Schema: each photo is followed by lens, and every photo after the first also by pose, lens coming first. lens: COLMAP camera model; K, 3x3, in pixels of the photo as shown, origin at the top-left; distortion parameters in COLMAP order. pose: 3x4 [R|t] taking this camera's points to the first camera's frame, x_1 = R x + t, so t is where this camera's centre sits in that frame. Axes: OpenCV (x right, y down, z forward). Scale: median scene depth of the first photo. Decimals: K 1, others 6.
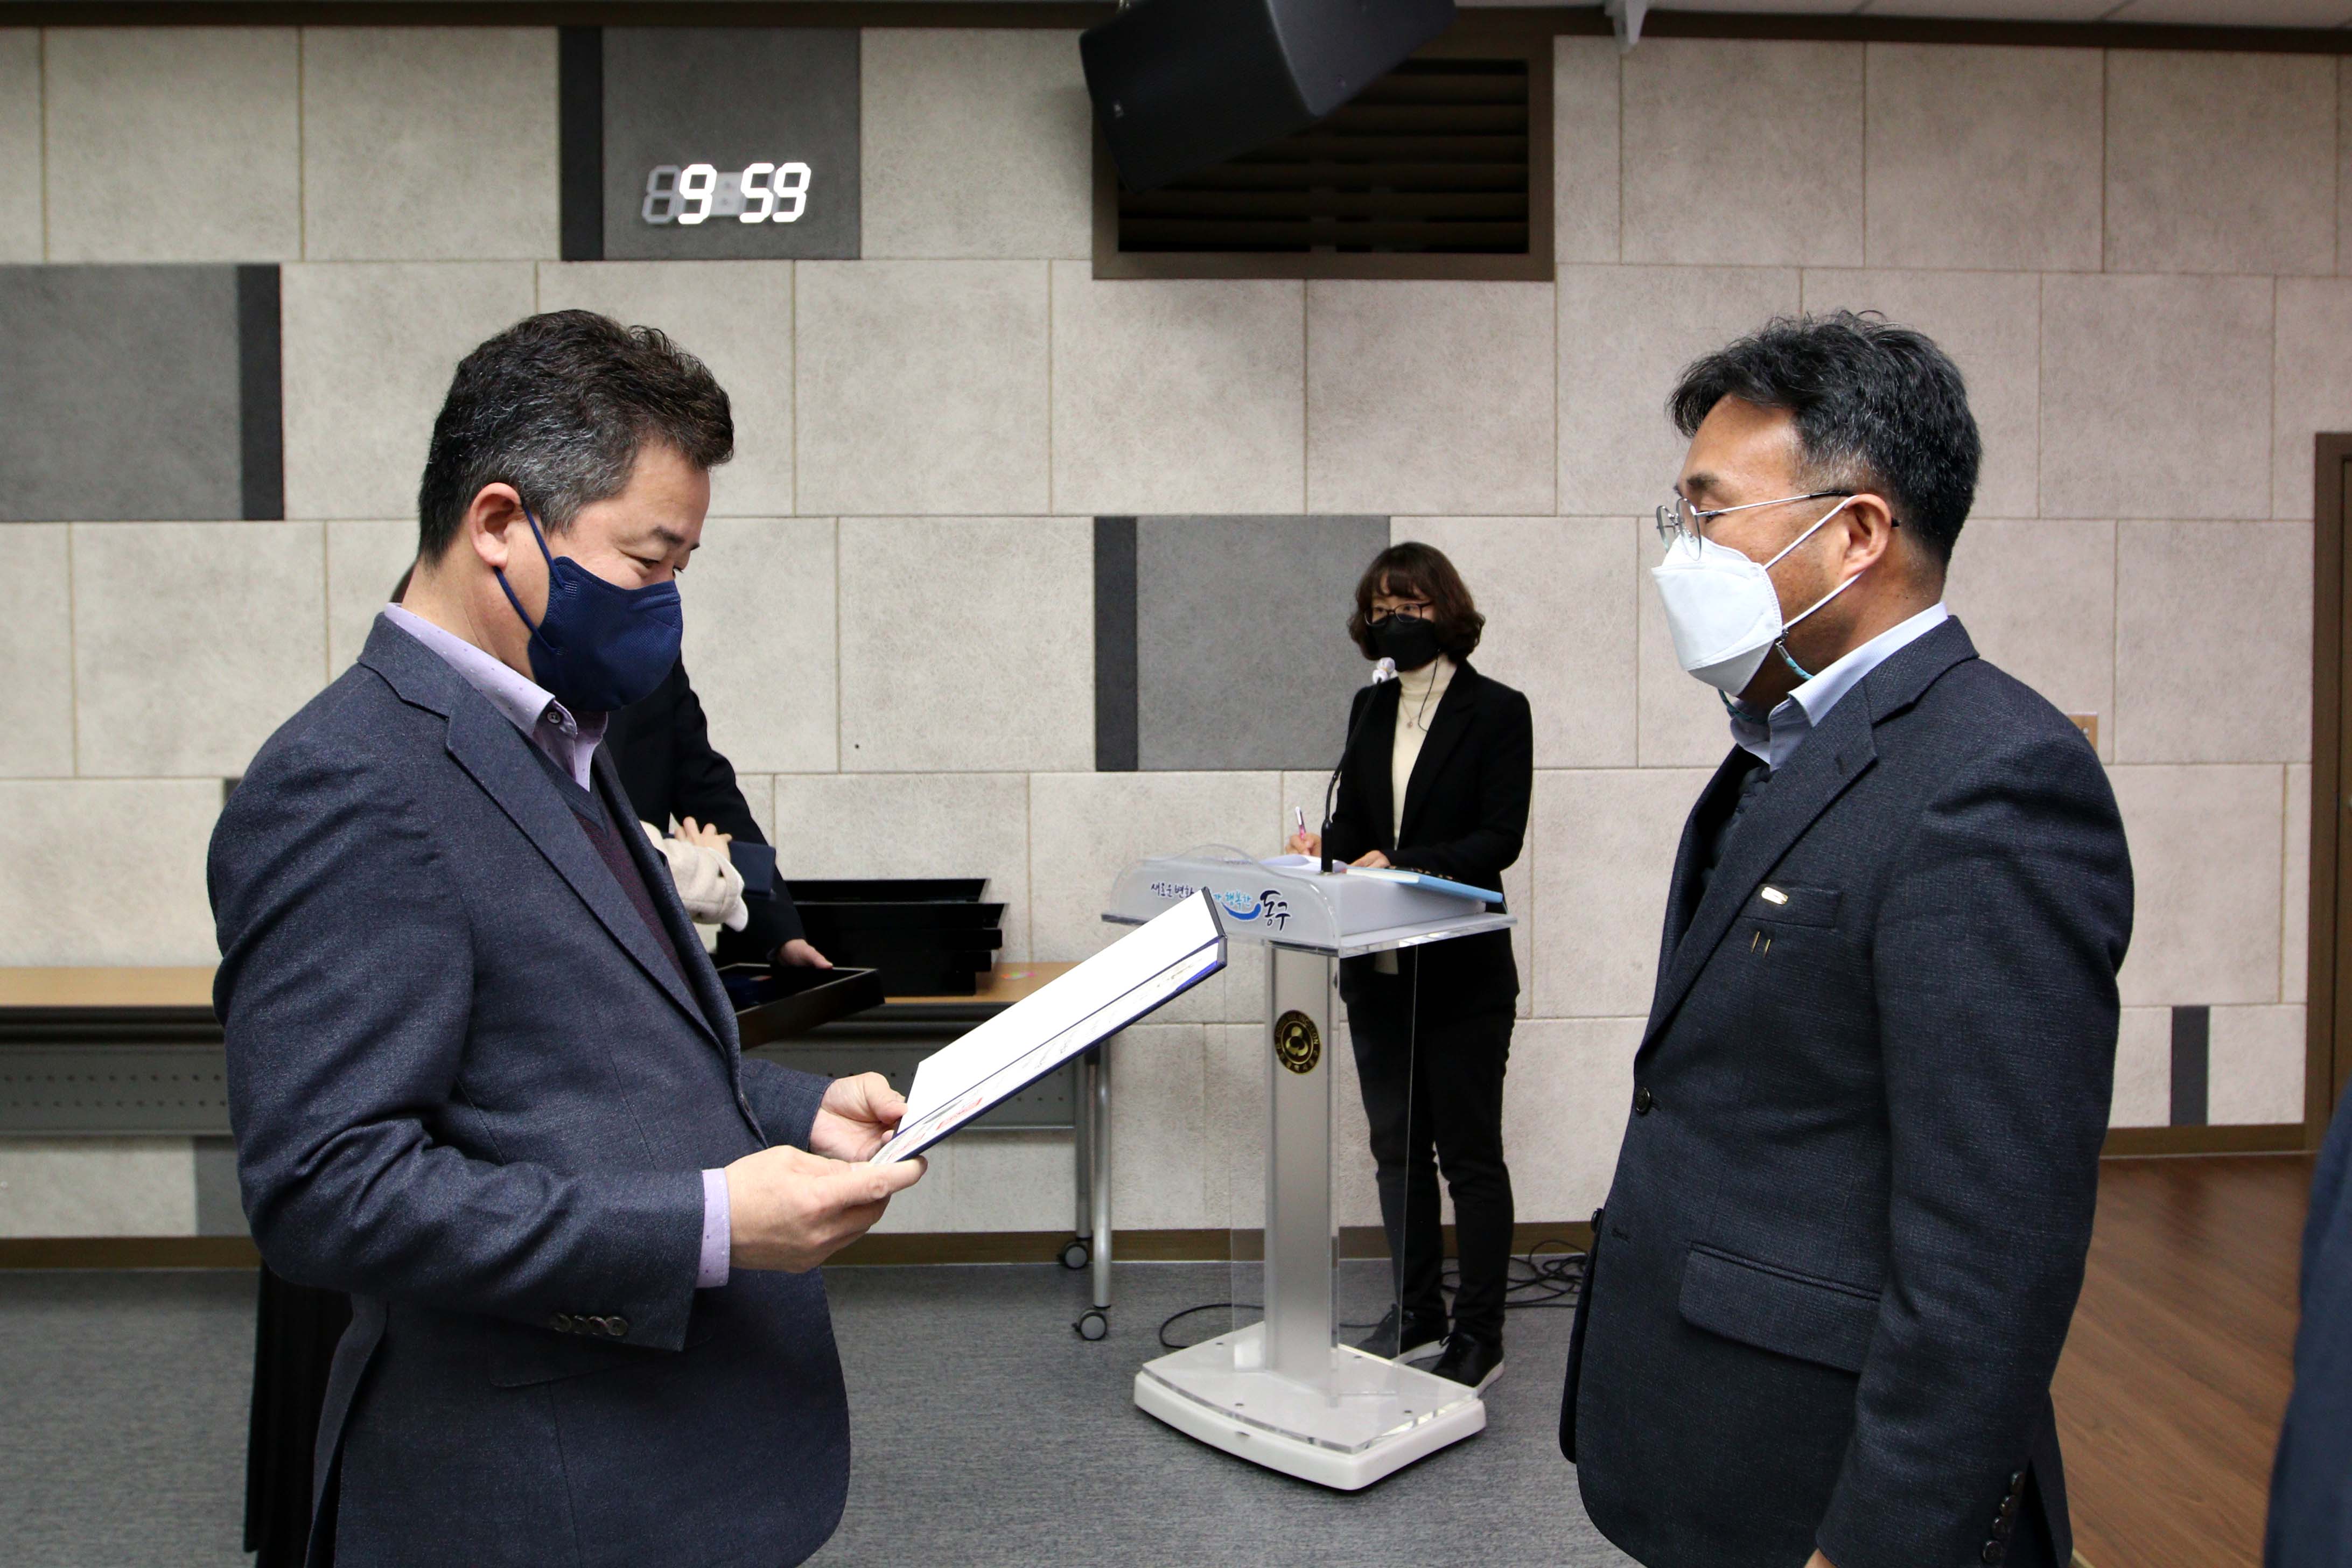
lens RADIAL K [[1930.5, 0, 1210.5], [0, 1930.5, 732.8], [0, 0, 1]] dist [-0.077733, 0.048860]
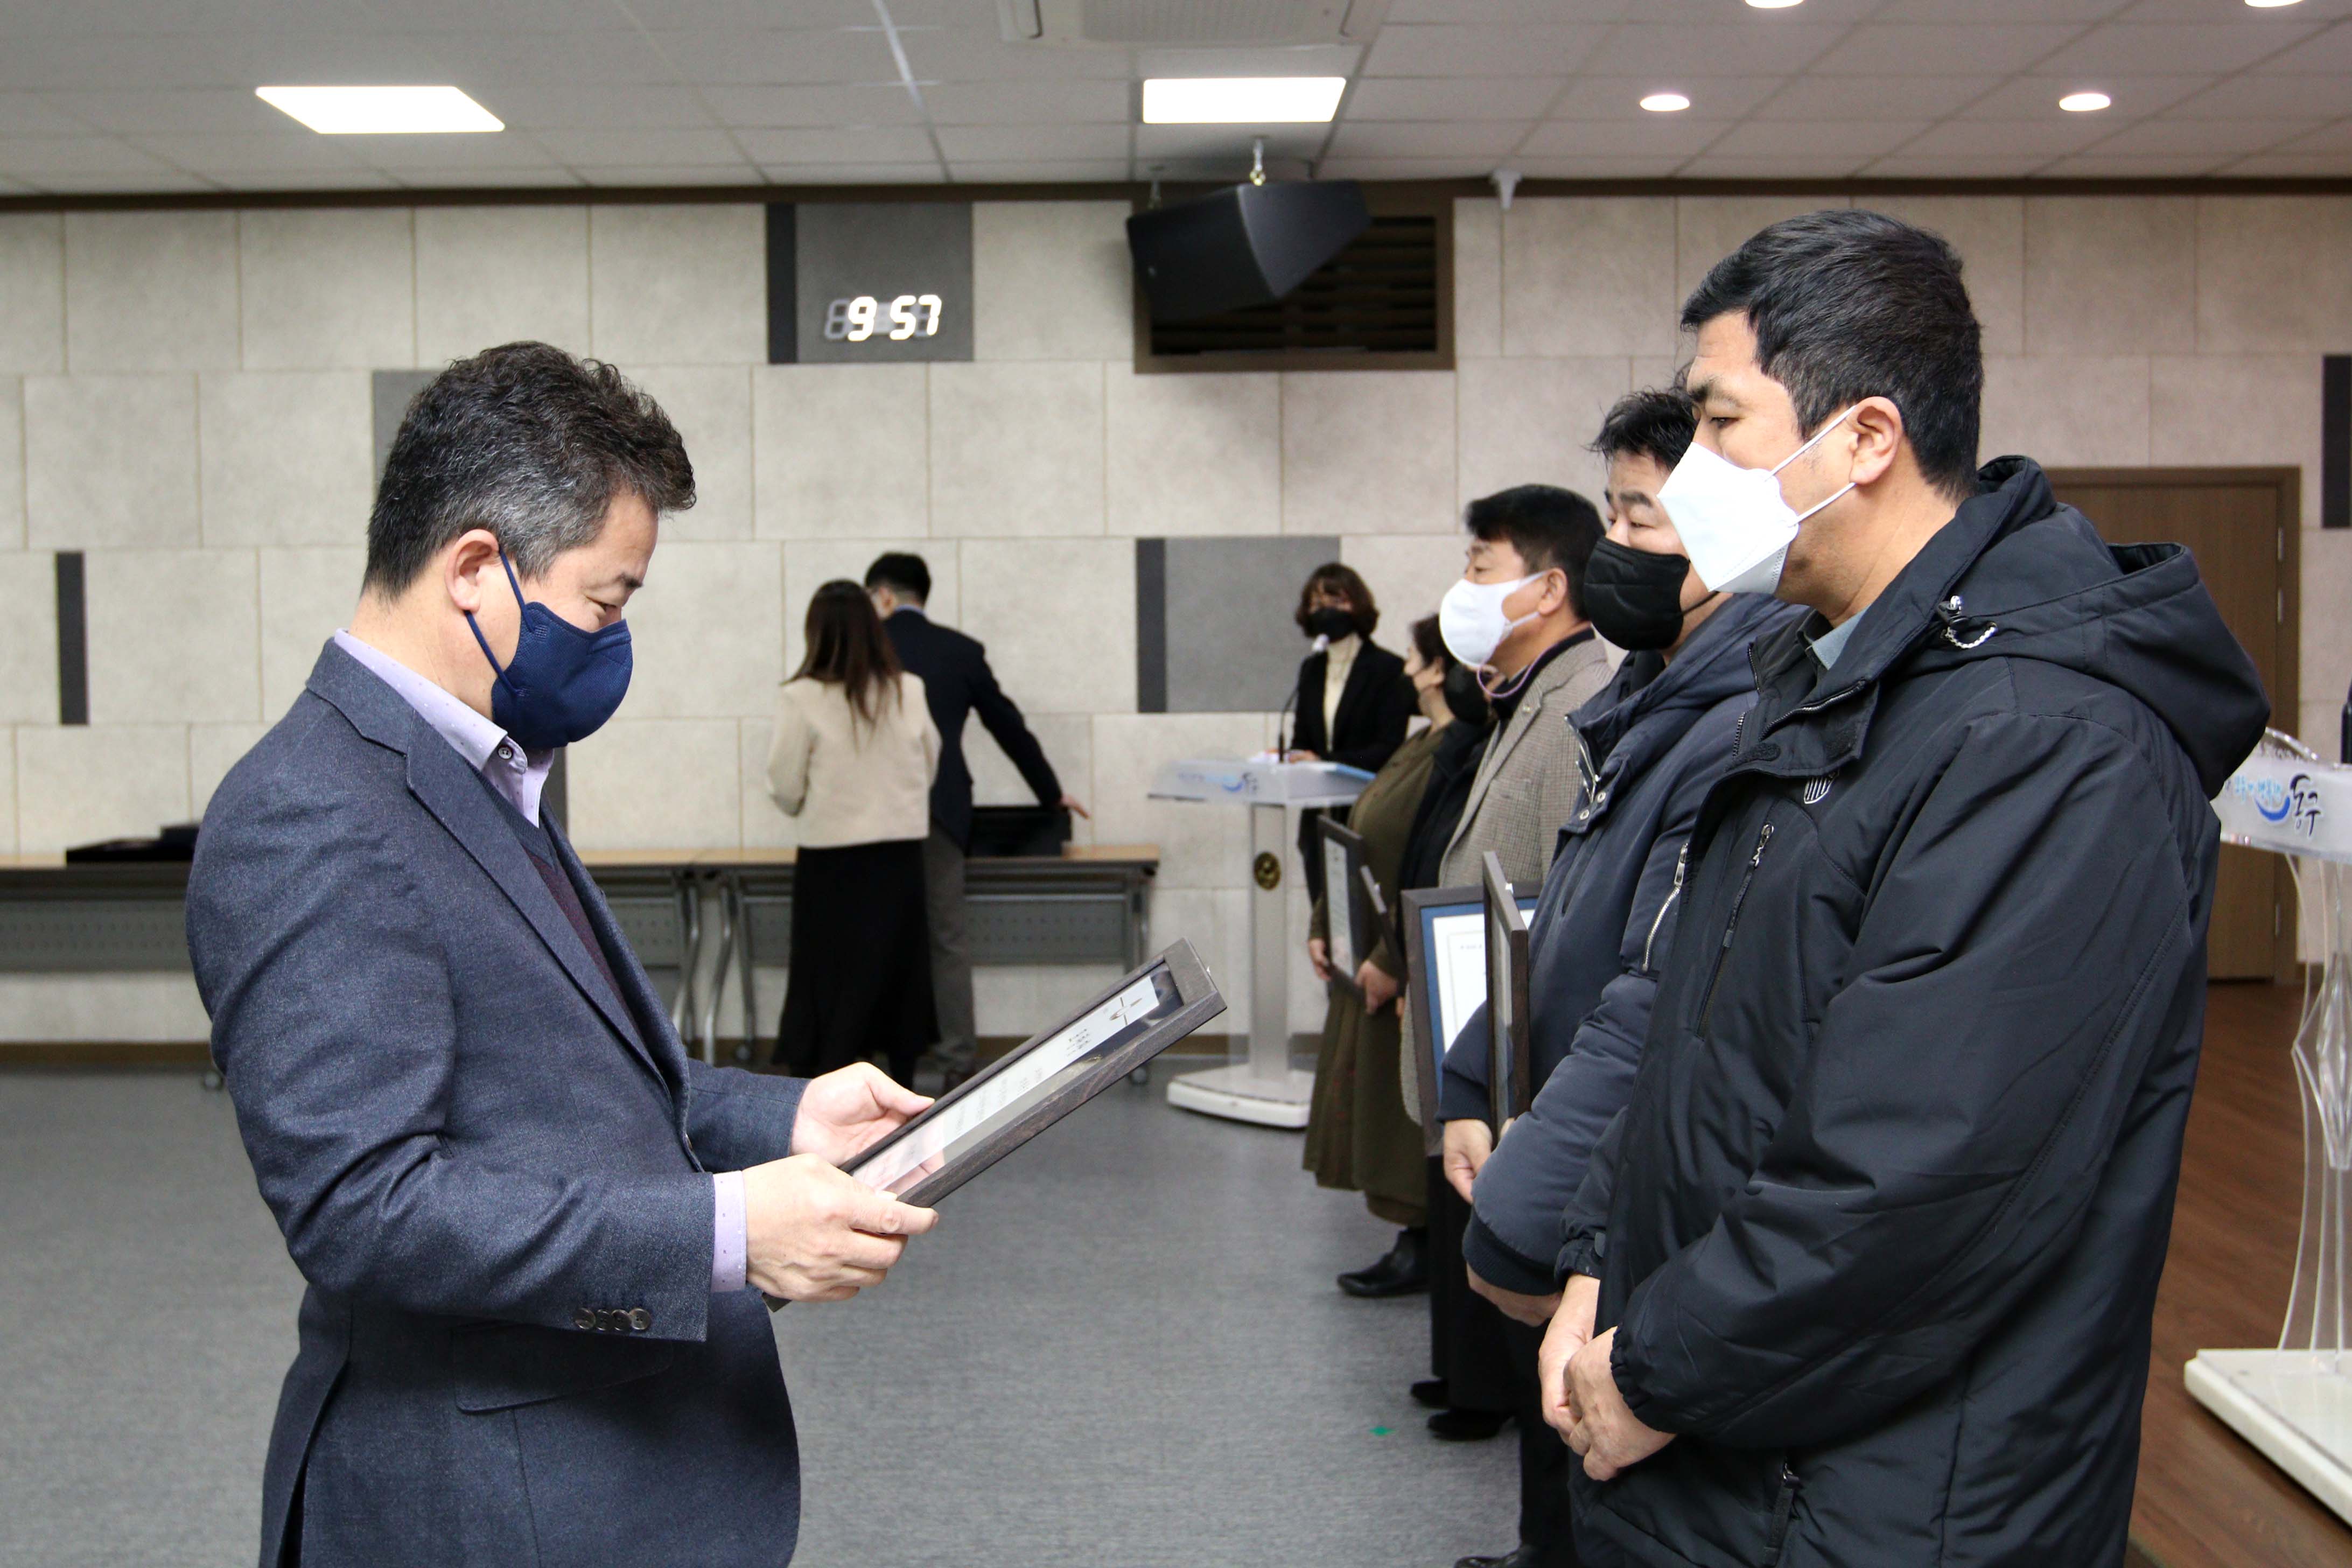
lens RADIAL K [[2492.2, 0, 1187.7], [0, 2492.2, 715.4], [0, 0, 1]] dist [-0.050642, 0.033816]
pose [[0.999752, -0.005011, -0.021691, 0.018844], [0.004945, 0.999983, -0.003086, 0.027276], [0.021707, 0.002978, 0.999760, -0.872754]]
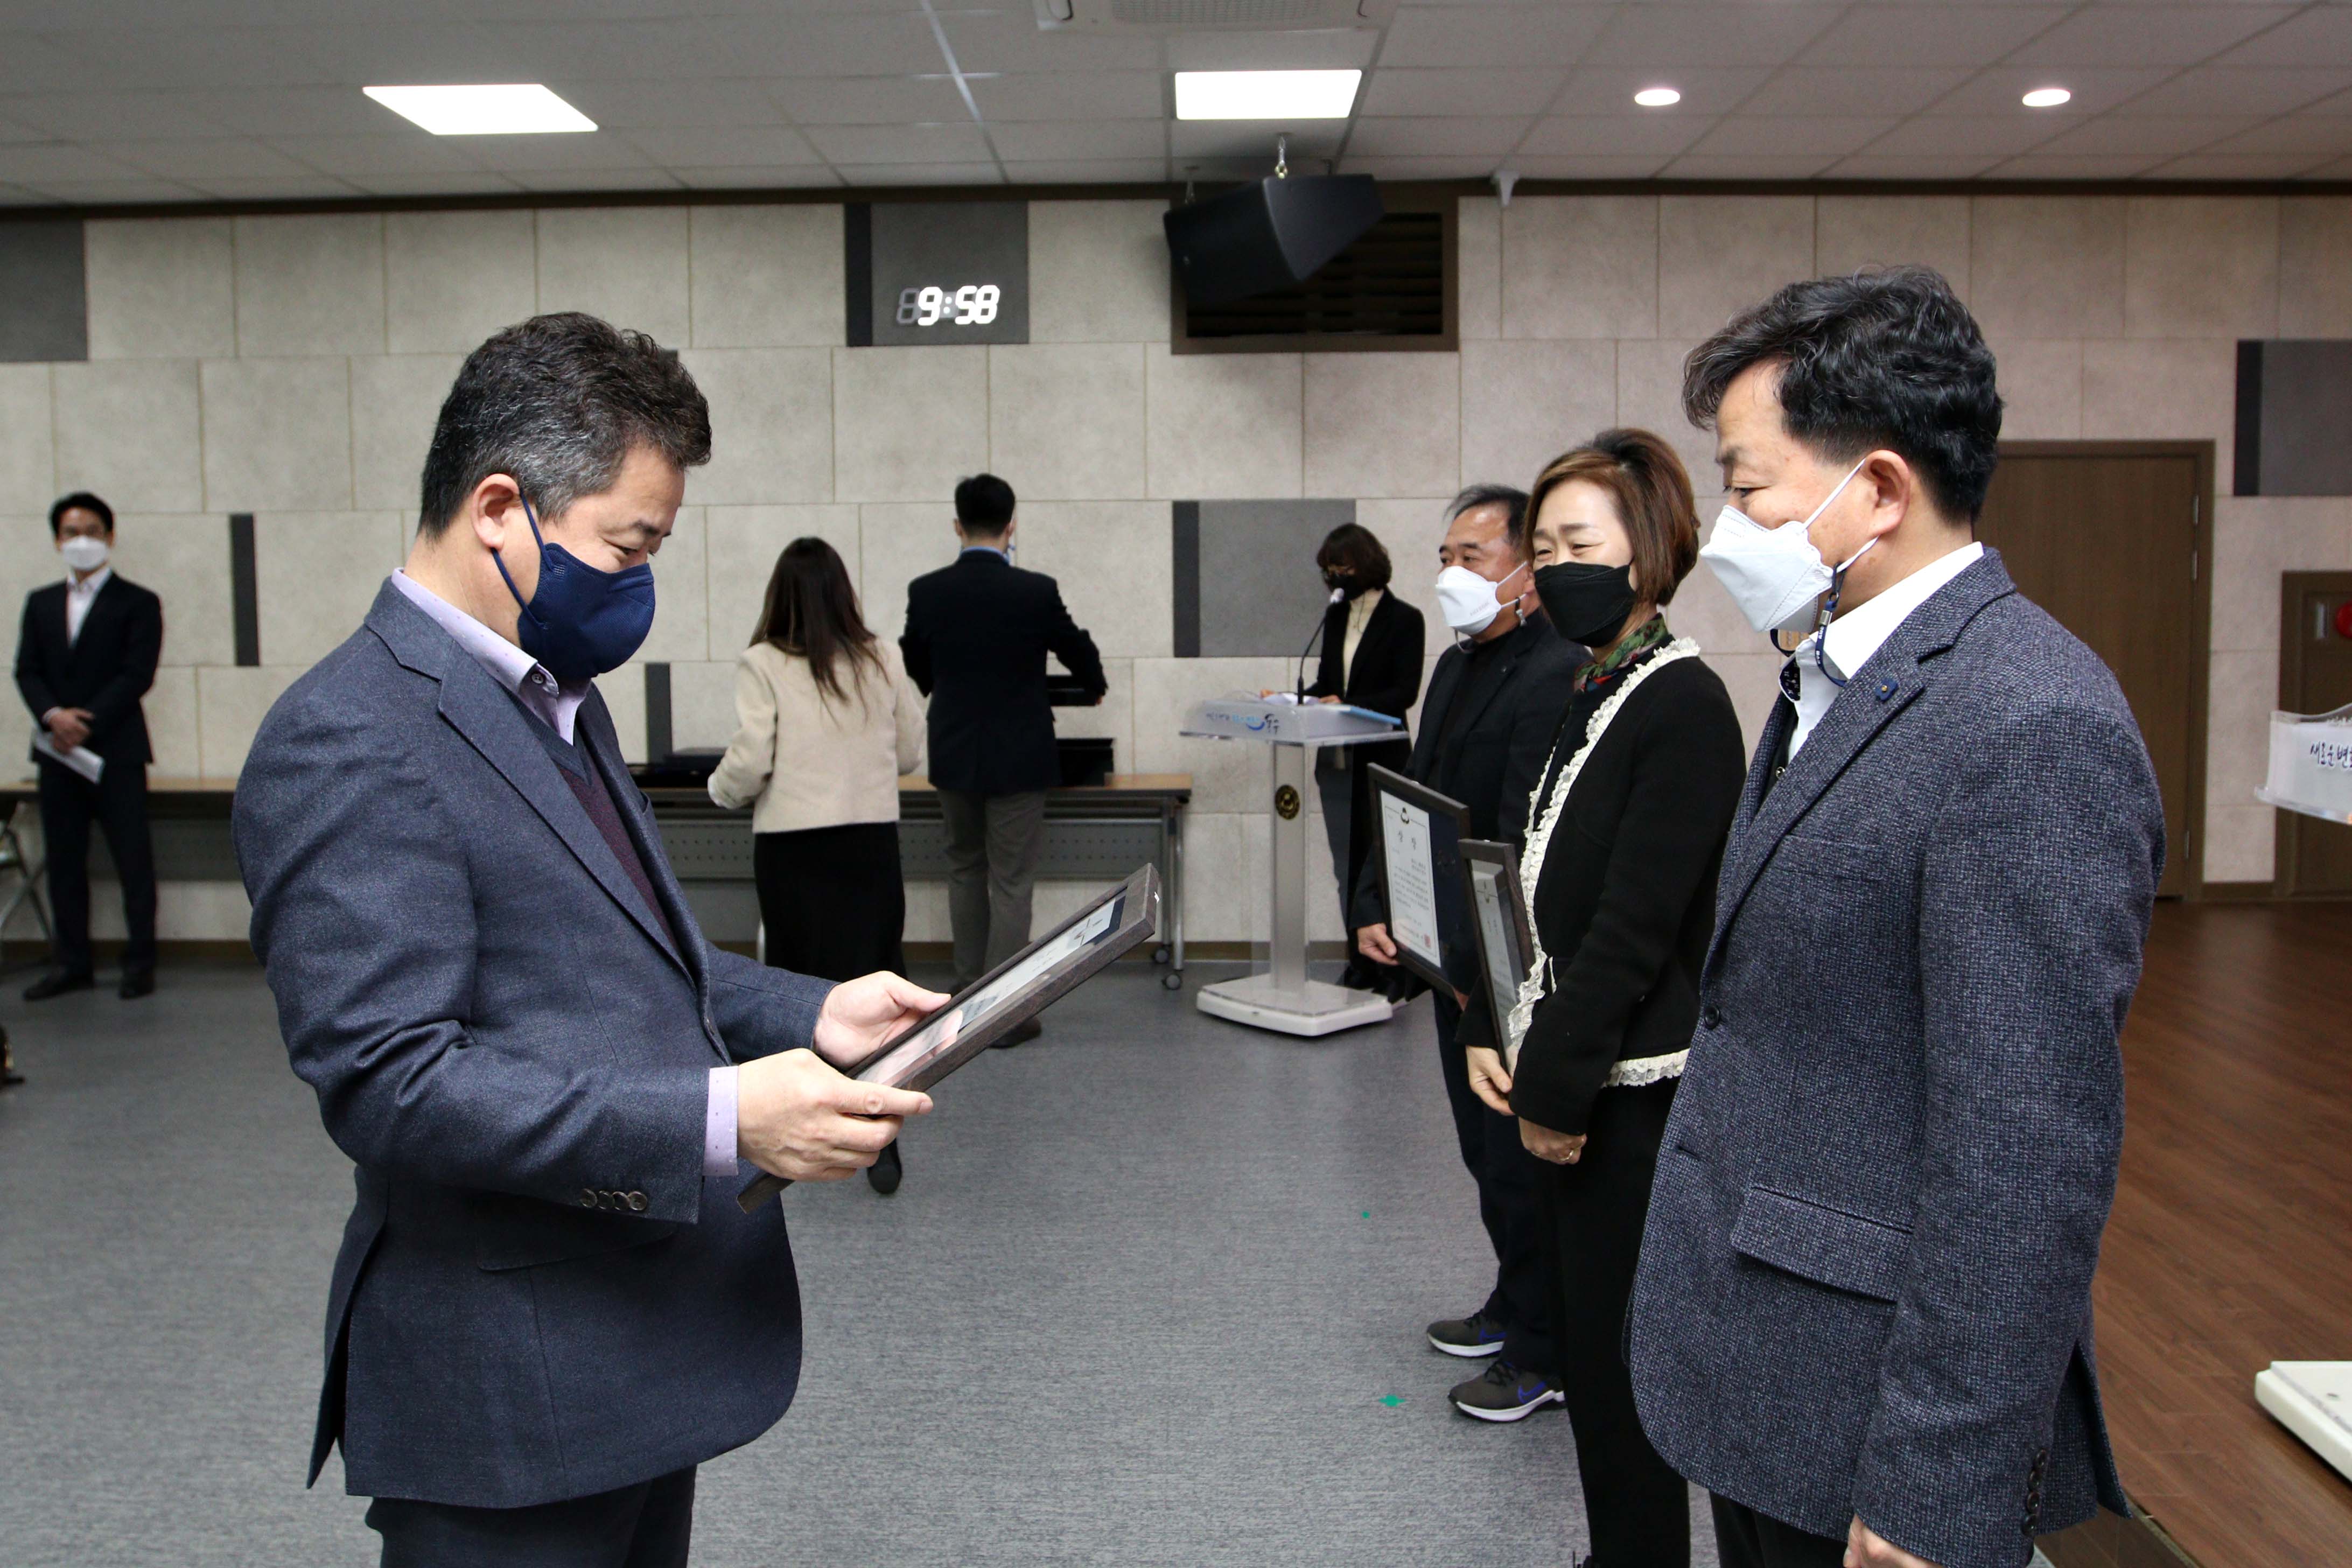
lens RADIAL K [[1923.4, 0, 1175.1], [0, 1923.4, 705.8], [0, 0, 1]] dist [-0.082907, 0.059683]
pose [[0.998587, -0.000487, -0.053139, 0.027918], [0.001880, 0.999656, 0.026153, 0.018173], [0.053108, -0.026216, 0.998245, -0.623949]]
